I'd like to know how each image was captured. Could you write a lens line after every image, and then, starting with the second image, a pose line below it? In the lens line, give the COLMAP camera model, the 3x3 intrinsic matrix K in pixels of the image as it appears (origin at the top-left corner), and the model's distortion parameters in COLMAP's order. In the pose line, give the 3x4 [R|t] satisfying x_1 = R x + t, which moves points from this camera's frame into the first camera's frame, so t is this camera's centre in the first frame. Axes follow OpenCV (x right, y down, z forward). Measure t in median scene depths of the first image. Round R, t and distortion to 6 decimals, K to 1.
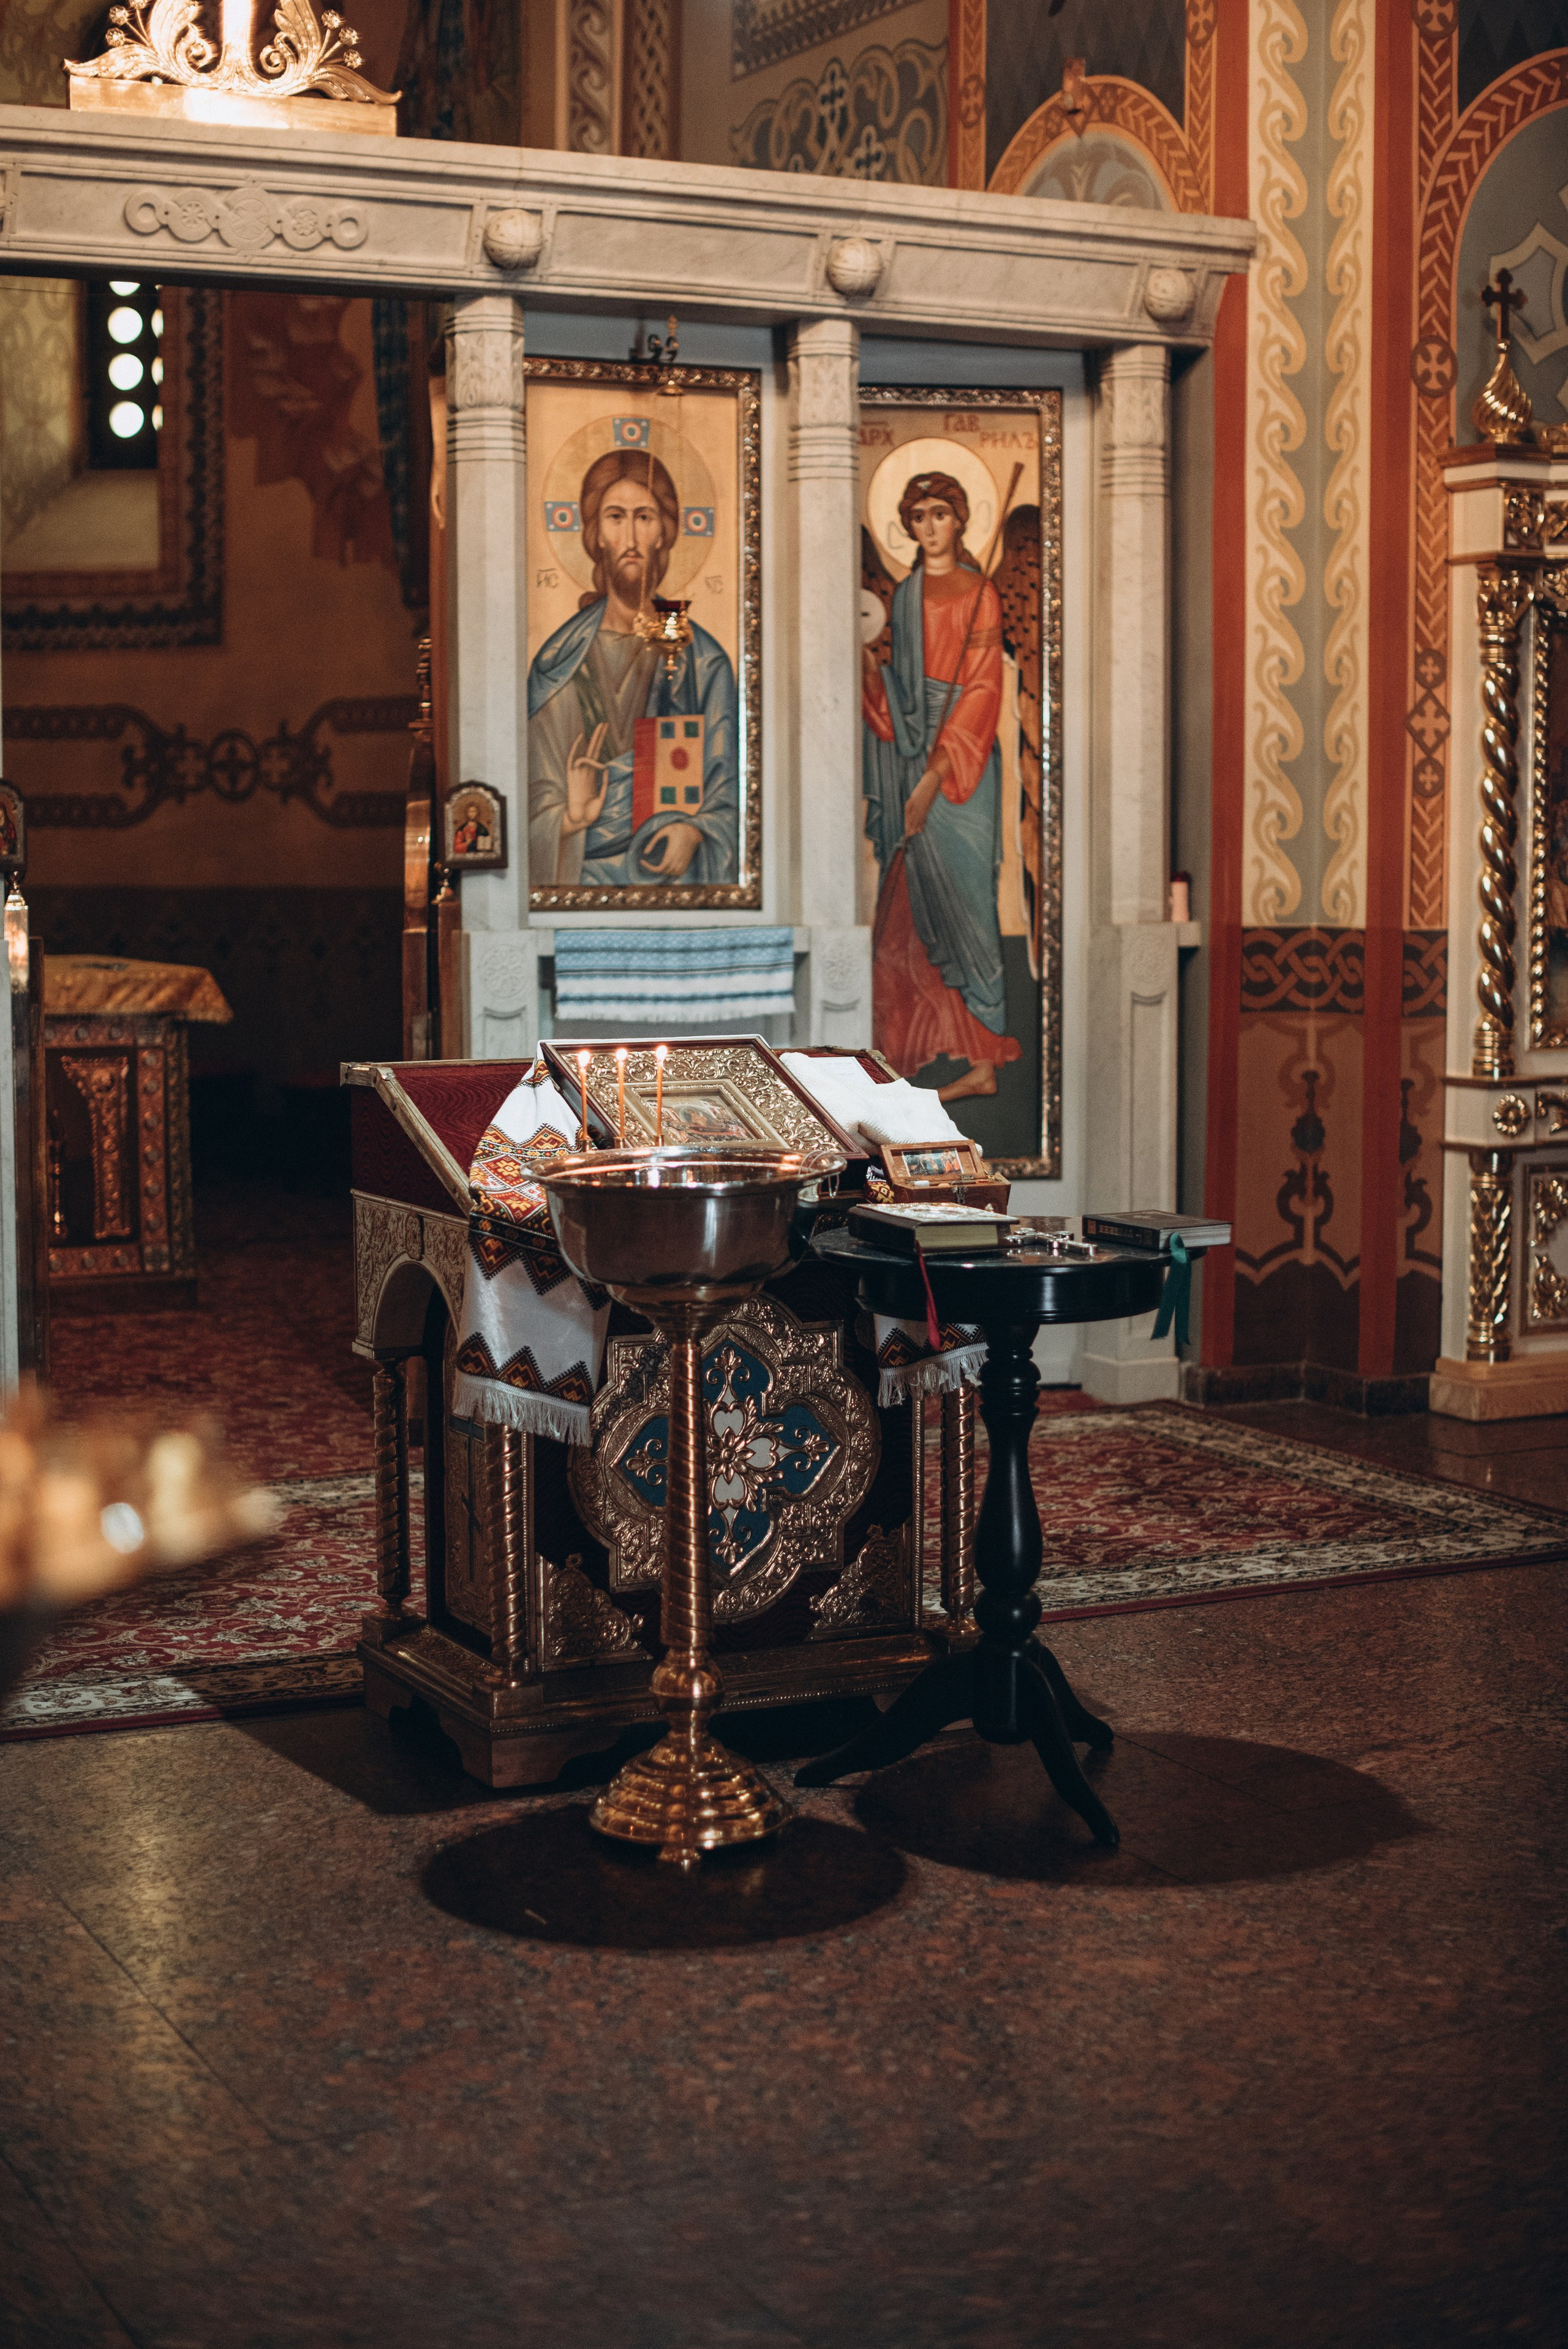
lens RADIAL K [[3377.7, 0, 784.0], [0, 3377.7, 1174.5], [0, 0, 1]] dist [-0.157265, 0.160886]
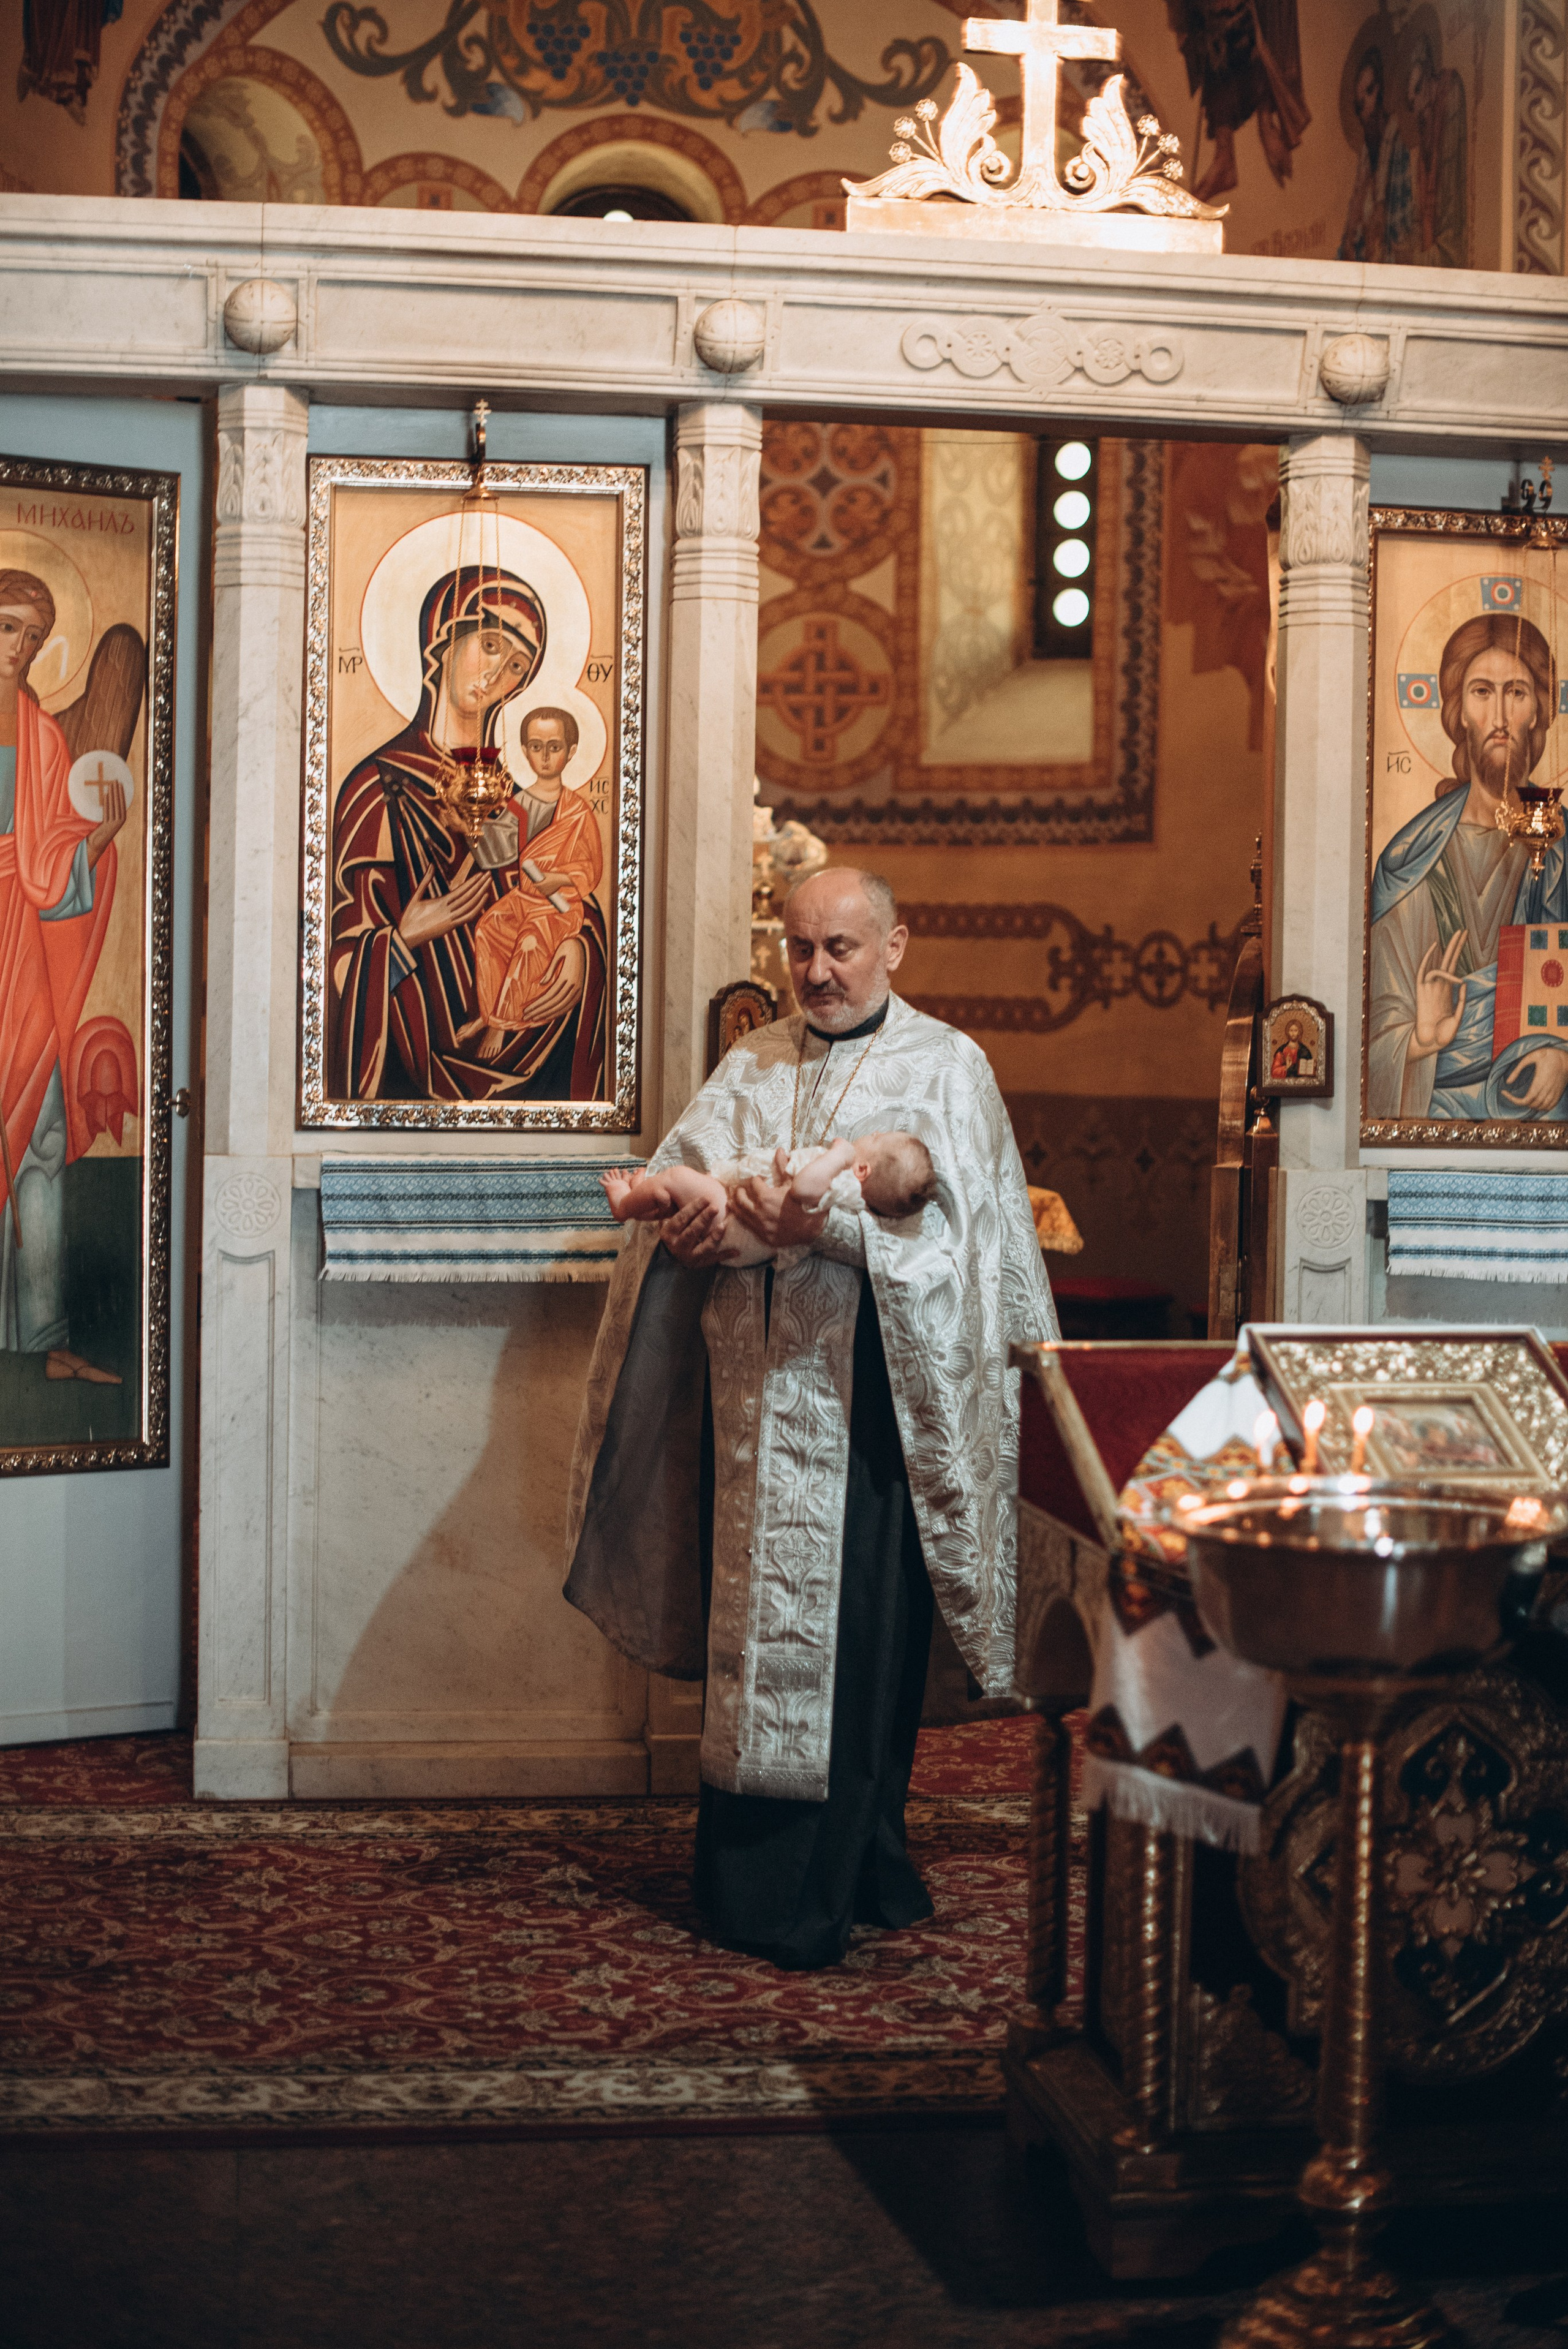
lens RADIAL K [[3378.1, 0, 784.0], [0, 3378.1, 1174.5], [0, 0, 1]] dist [-0.157265, 0.160886]
pose [[0.953774, 0.030892, -0.298933, 0.041537], [-0.048743, 0.997433, -0.052446, -0.019507], [0.296545, 0.064593, 0.952832, 0.143826]]
